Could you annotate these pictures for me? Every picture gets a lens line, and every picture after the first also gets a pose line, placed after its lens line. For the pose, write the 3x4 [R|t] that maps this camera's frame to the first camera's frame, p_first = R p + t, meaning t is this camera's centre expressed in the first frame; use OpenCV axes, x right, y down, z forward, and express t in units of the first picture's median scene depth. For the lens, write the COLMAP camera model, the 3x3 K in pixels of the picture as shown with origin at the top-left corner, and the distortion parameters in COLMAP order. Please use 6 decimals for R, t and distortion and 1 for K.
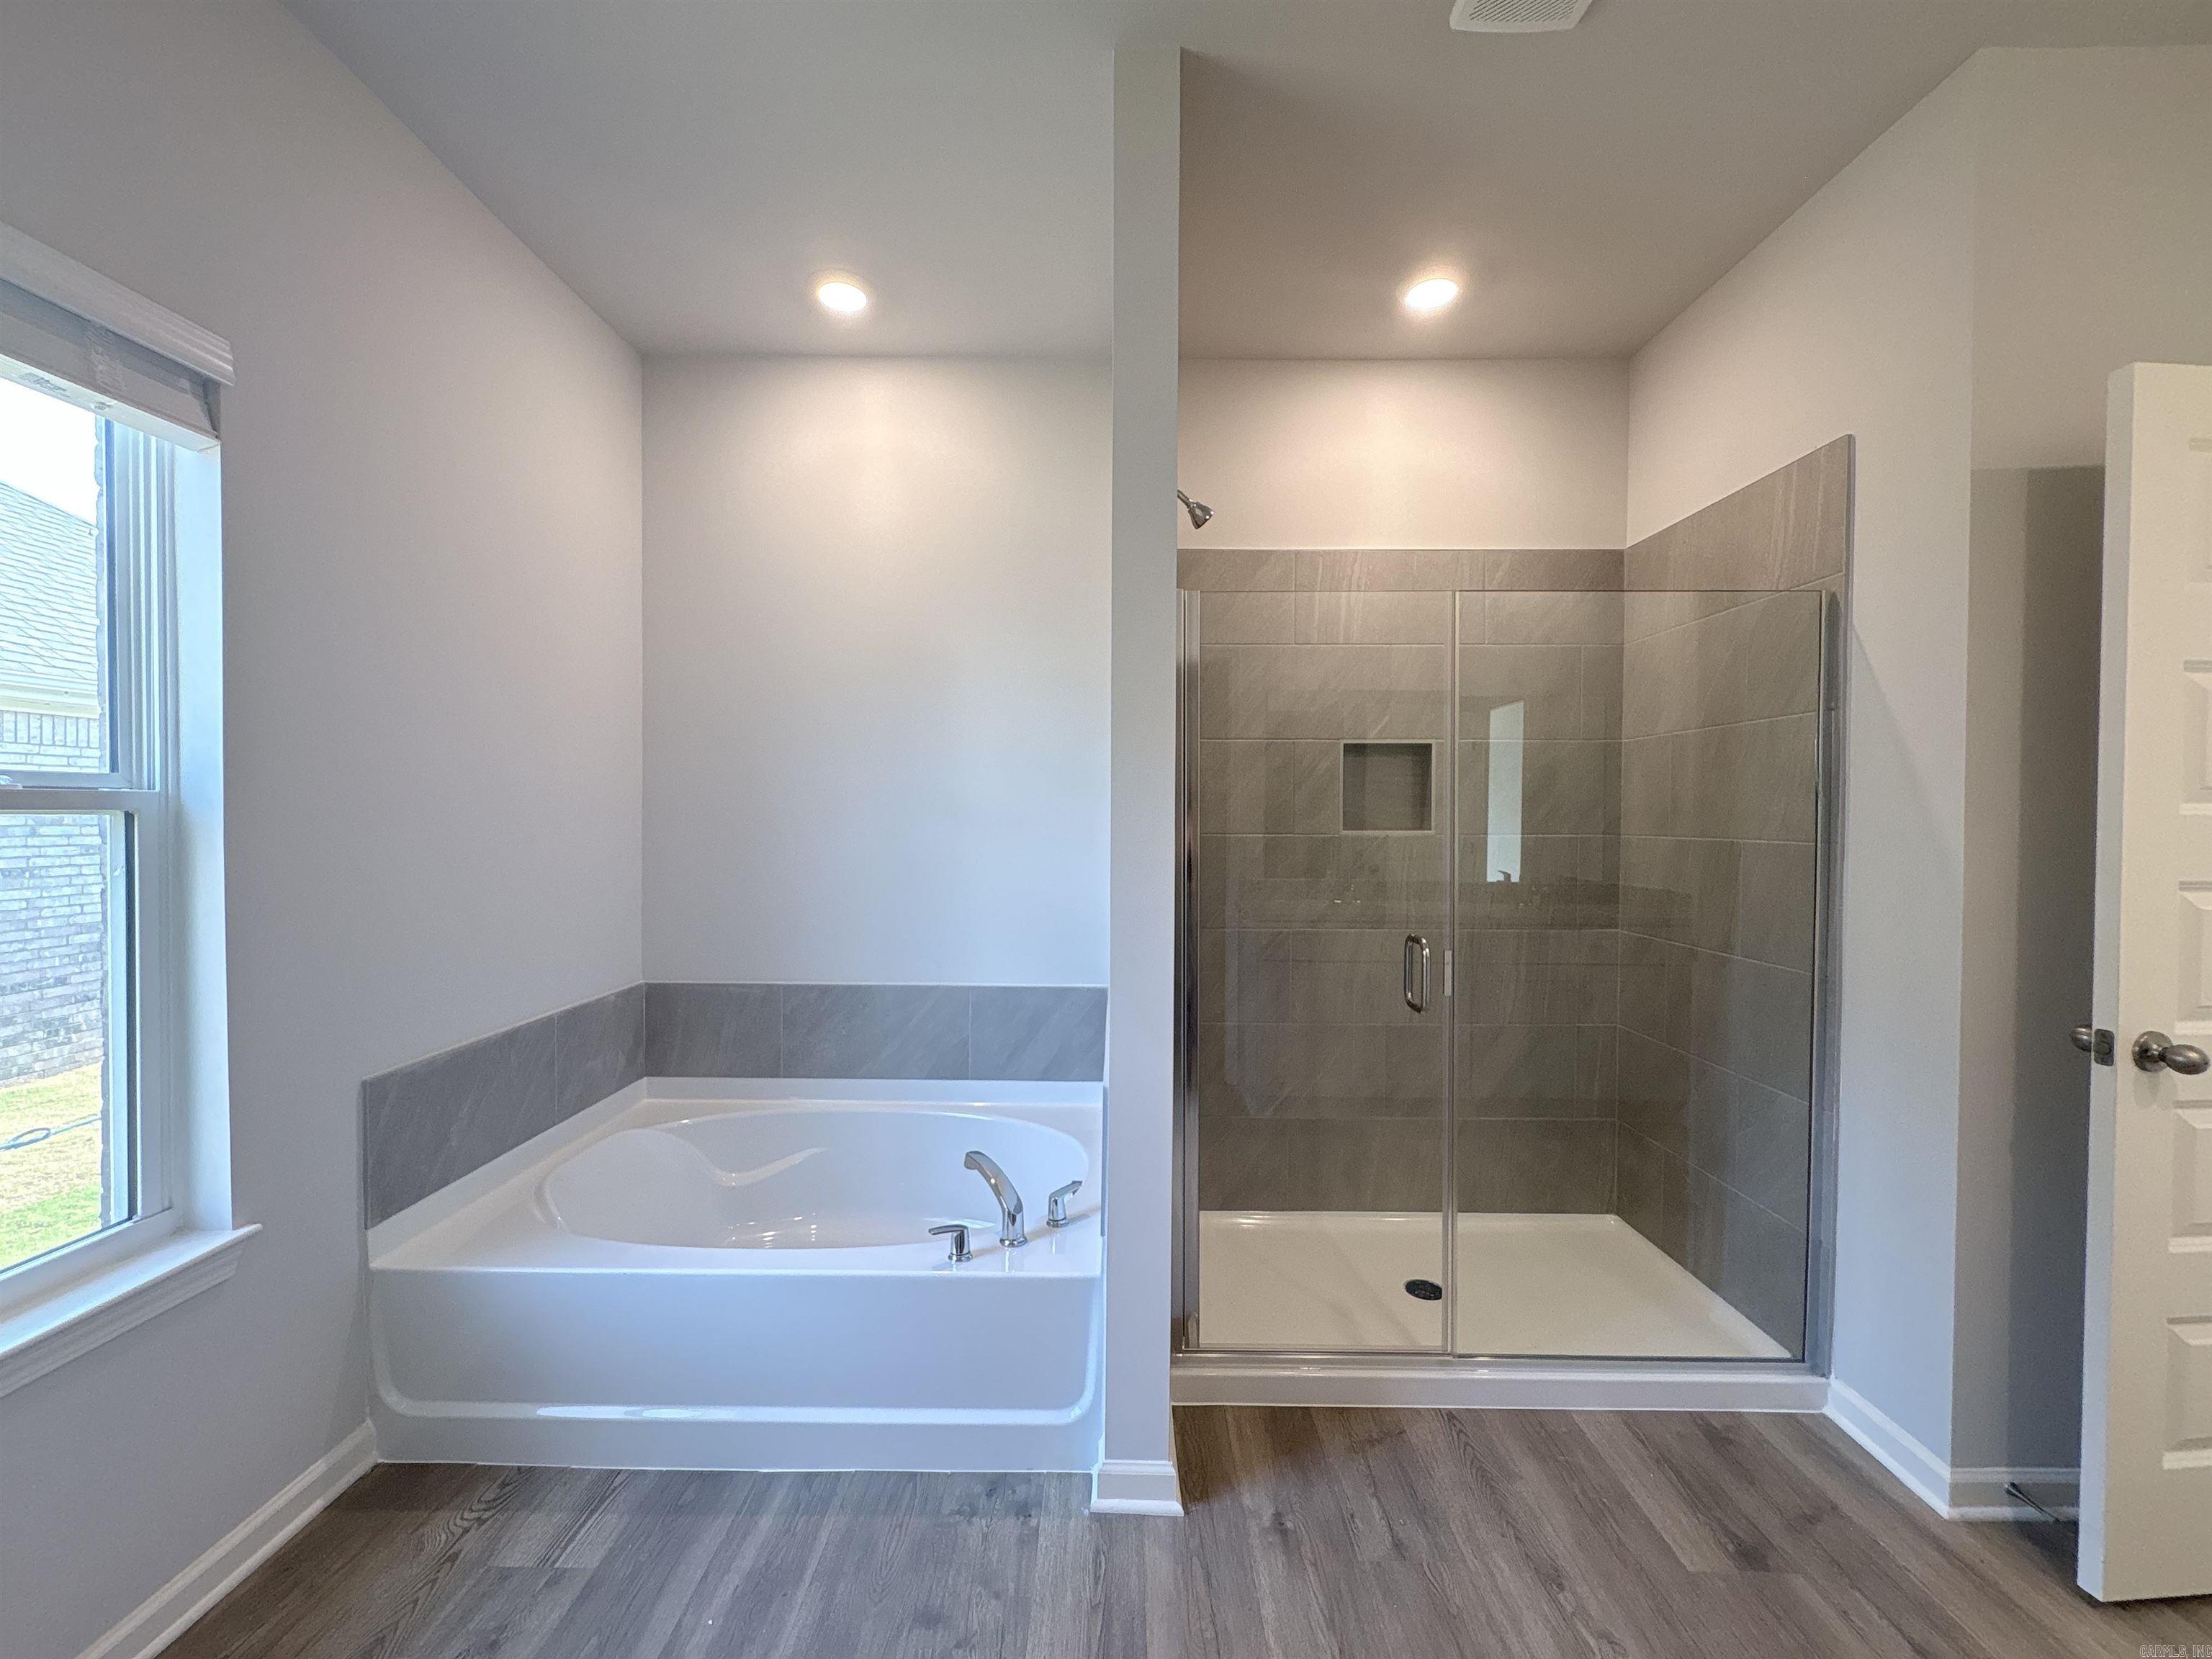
lens RADIAL K [[883.4, 0, 1113.0], [0, 883.4, 822.9], [0, 0, 1]] dist [-0.004478, 0.000989]
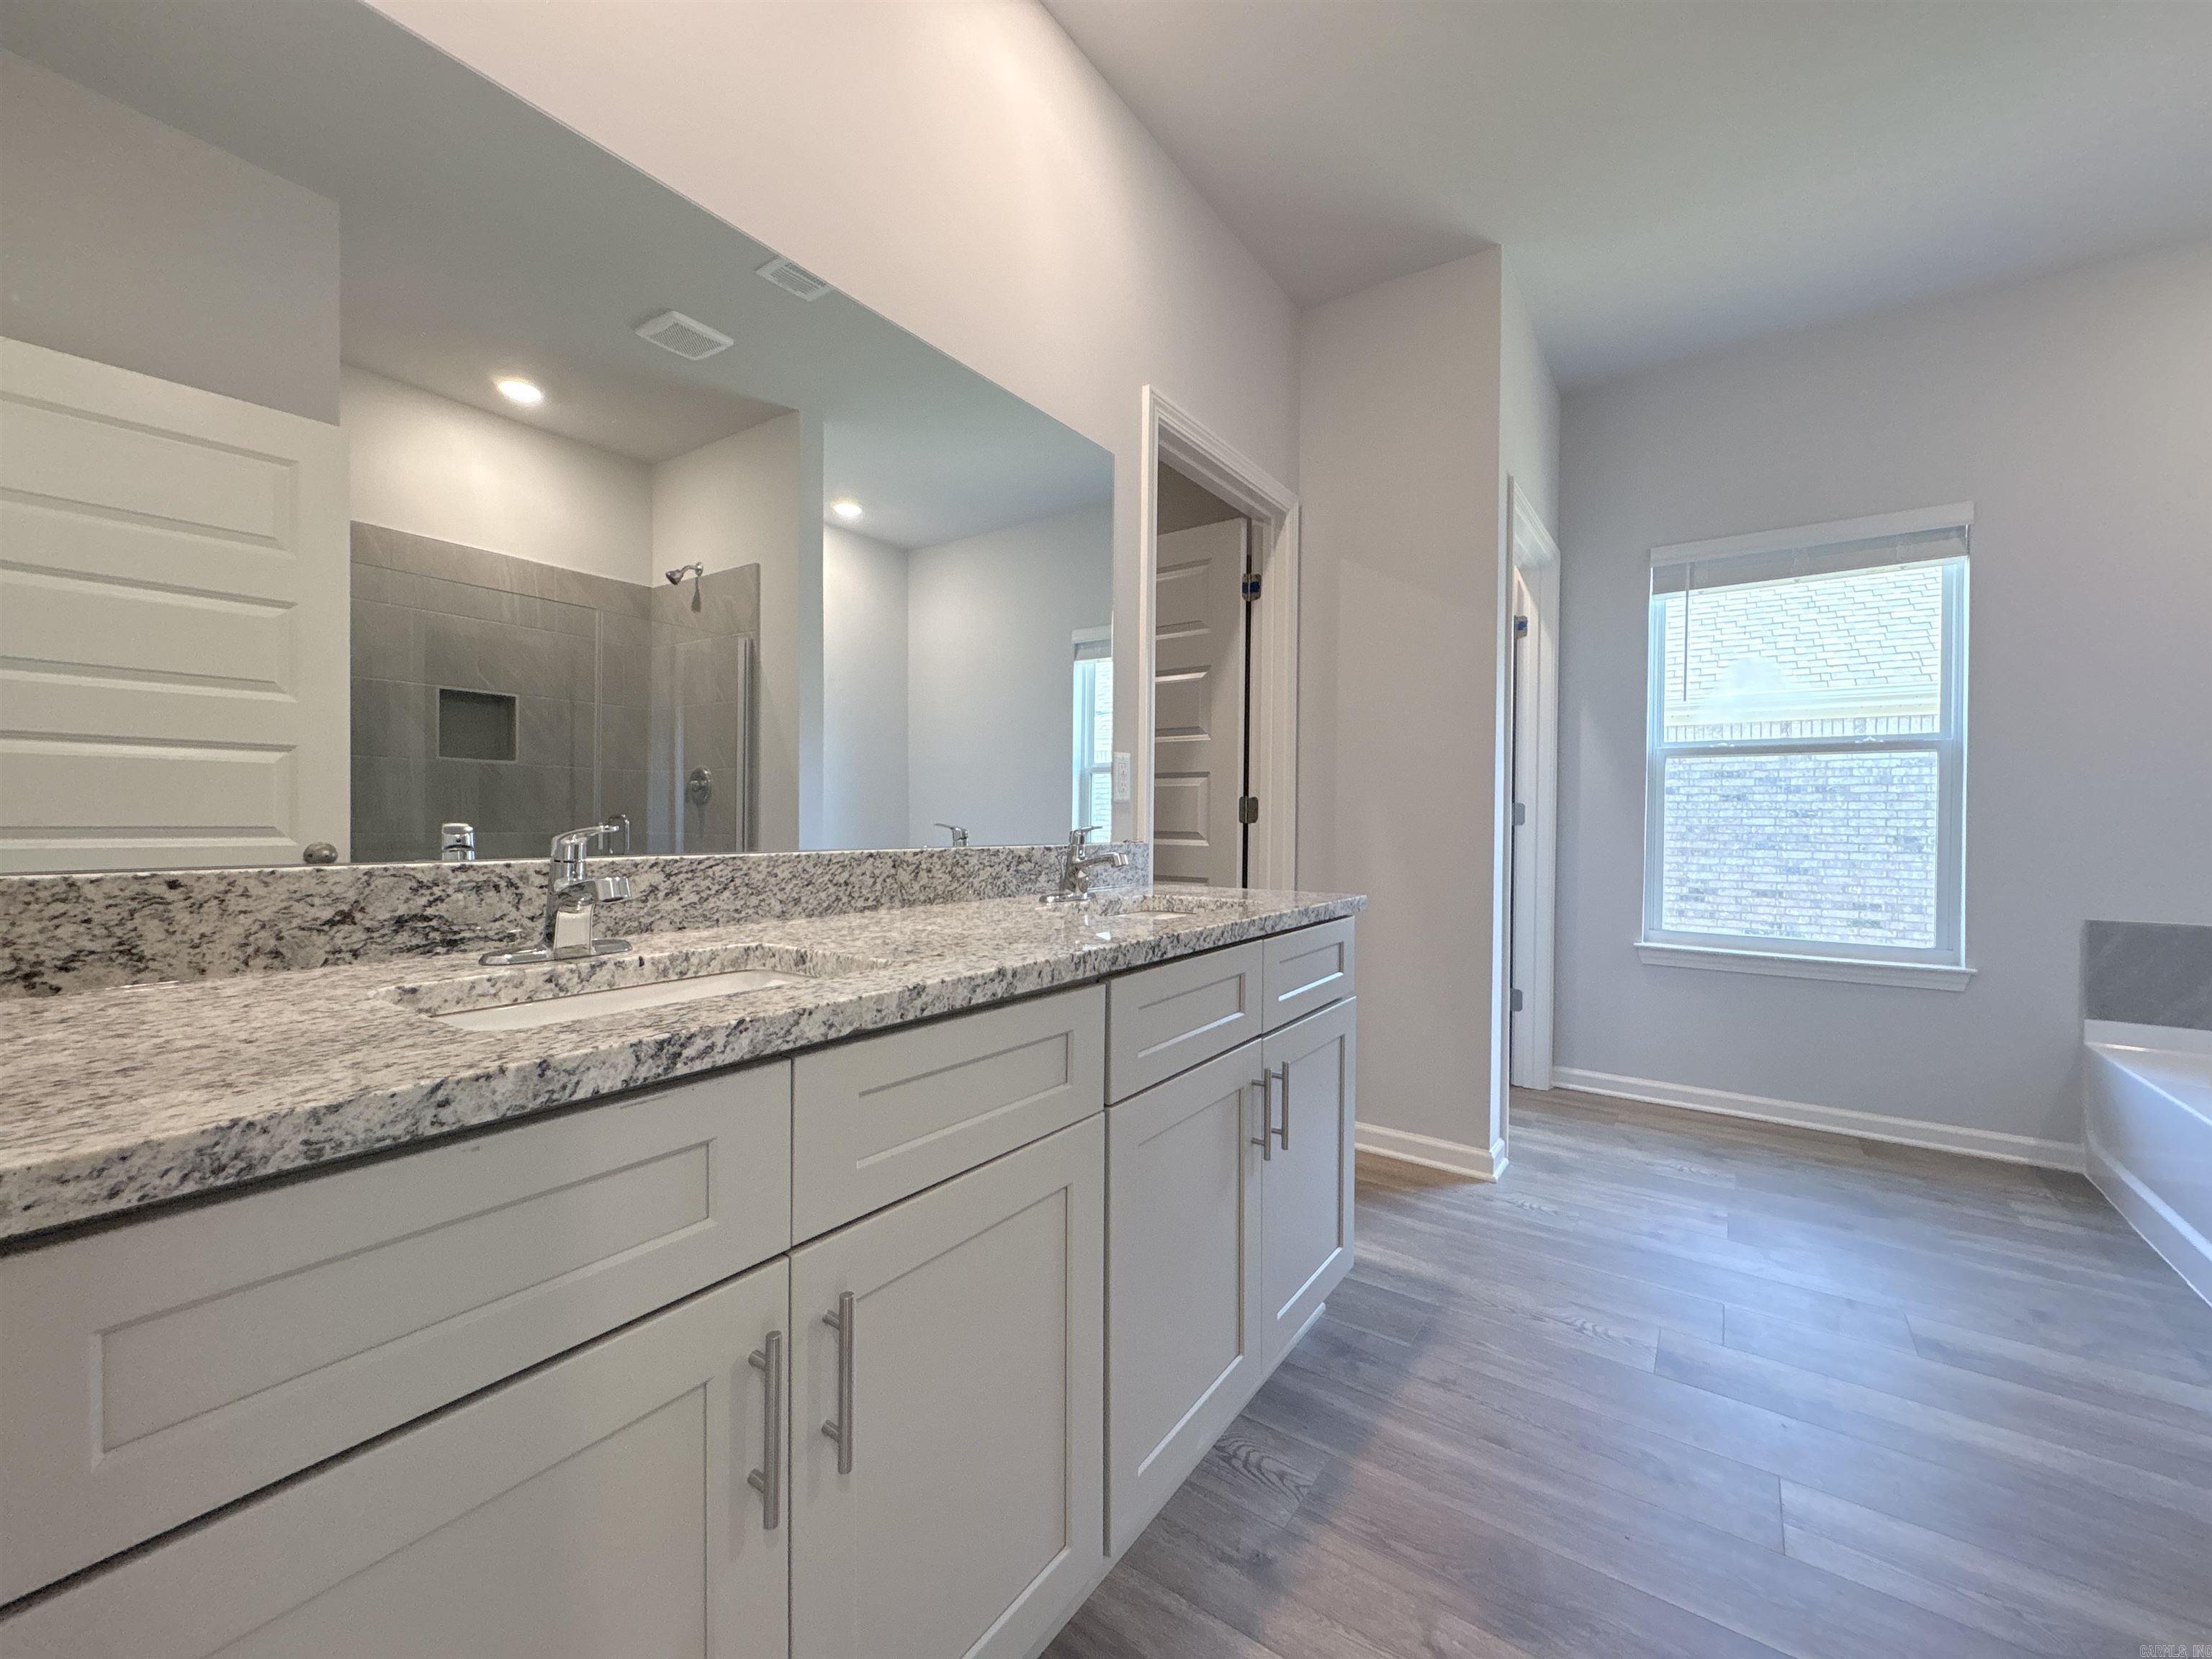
lens RADIAL K [[883.4, 0, 1100.3], [0, 883.4, 826.5], [0, 0, 1]] dist [-0.004478, 0.000989]
pose [[-0.577177, -0.003822, -0.816610, 1.523553], [-0.026567, 0.999548, 0.014100, 0.170156], [0.816187, 0.029833, -0.577018, 0.529327]]
